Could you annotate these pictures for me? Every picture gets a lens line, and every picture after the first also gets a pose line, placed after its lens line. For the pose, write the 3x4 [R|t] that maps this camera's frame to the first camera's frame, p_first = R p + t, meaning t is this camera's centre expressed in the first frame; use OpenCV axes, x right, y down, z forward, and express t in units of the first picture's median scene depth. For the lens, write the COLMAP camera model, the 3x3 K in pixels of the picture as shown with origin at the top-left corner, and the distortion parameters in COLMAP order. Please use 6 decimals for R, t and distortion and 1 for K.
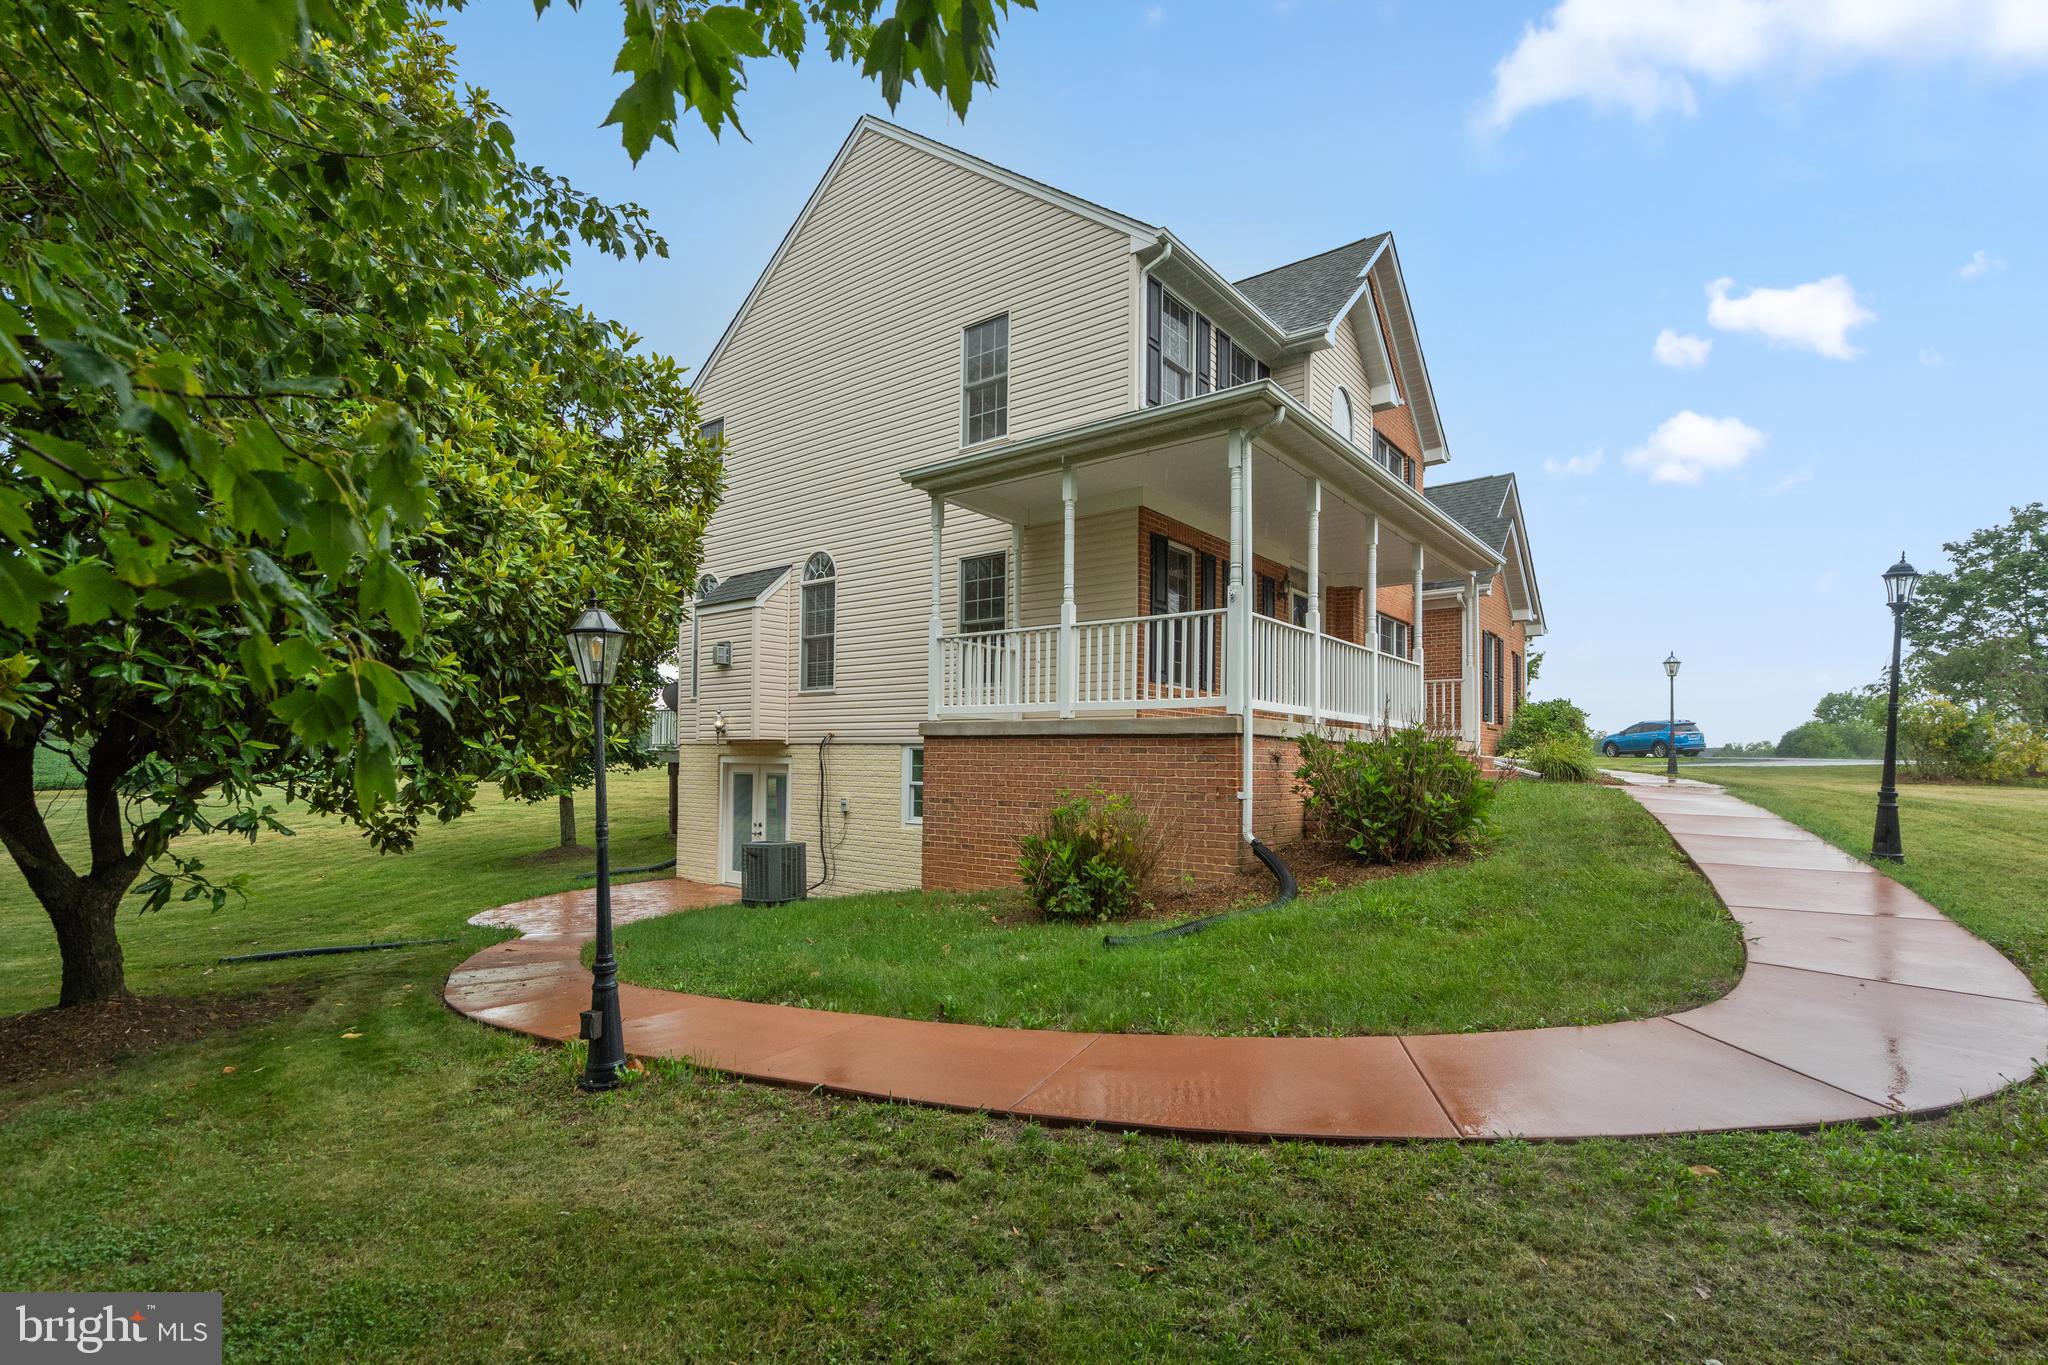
lens RADIAL K [[951.2, 0, 1026.4], [0, 951.2, 734.6], [0, 0, 1]] dist [0.000520, 0.000115]
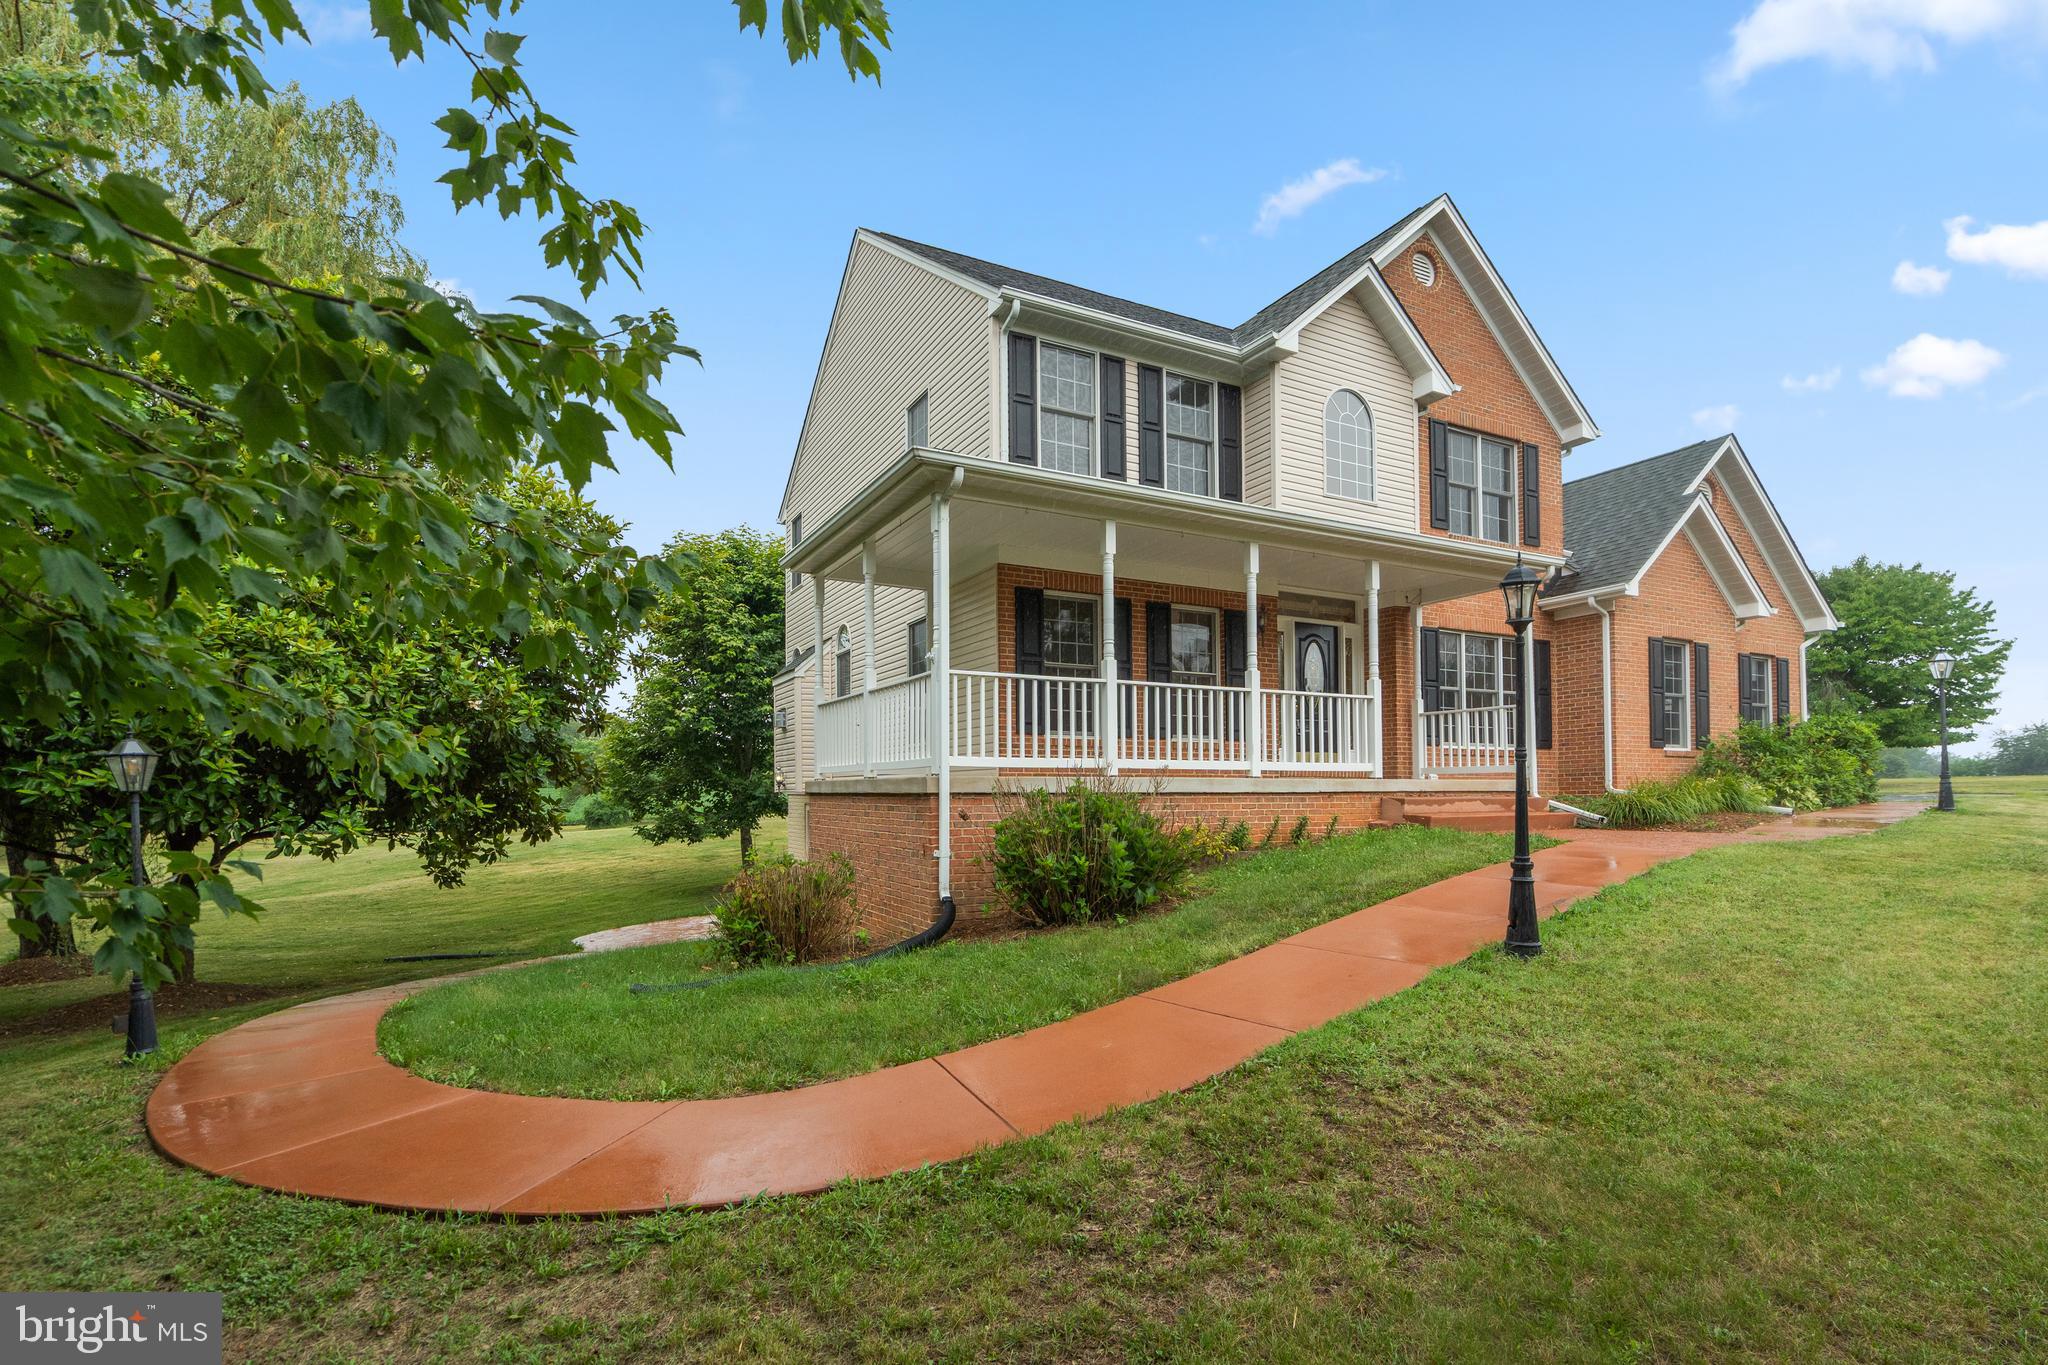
lens RADIAL K [[926.8, 0, 1023.4], [0, 926.8, 774.9], [0, 0, 1]] dist [0.000984, 0.000128]
pose [[0.919030, -0.024550, -0.393422, 0.529312], [0.028064, 0.999601, 0.003181, -0.015696], [0.393187, -0.013964, 0.919353, 0.092033]]
